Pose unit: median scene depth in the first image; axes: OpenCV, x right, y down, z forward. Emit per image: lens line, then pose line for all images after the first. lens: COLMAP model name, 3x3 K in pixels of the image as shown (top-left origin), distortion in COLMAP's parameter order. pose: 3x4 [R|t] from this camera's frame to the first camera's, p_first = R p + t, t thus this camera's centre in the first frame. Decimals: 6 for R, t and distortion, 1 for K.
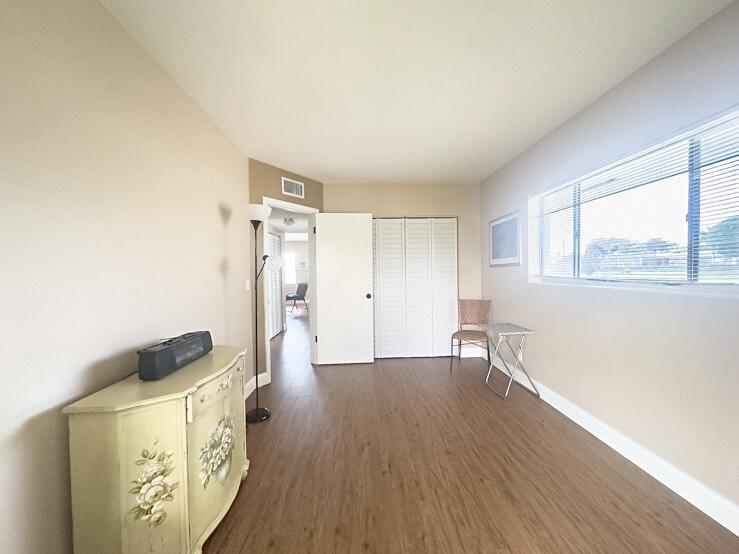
lens RADIAL K [[299.7, 0, 369.5], [0, 299.7, 277.0], [0, 0, 1]] dist [-0.000537, 0.000011]
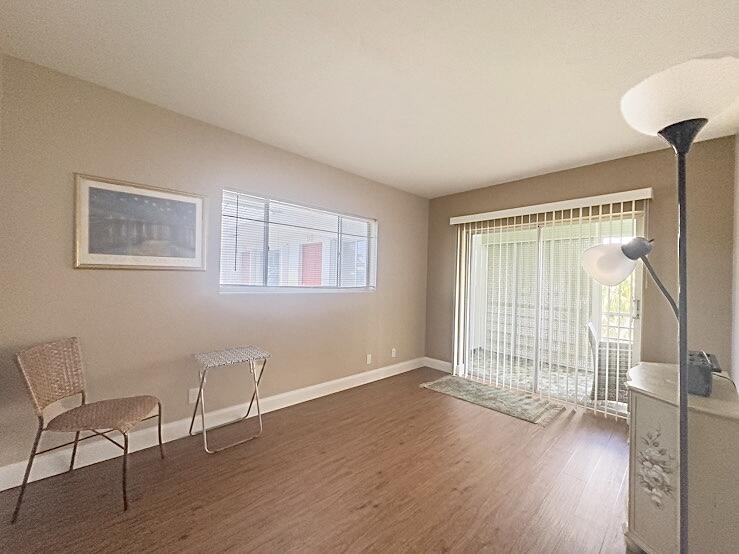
lens RADIAL K [[299.7, 0, 369.5], [0, 299.7, 277.0], [0, 0, 1]] dist [-0.000537, 0.000011]
pose [[-0.660461, -0.005043, 0.750843, -0.455150], [-0.005976, 0.999981, 0.001460, -0.040210], [-0.750837, -0.003523, -0.660479, 1.657768]]
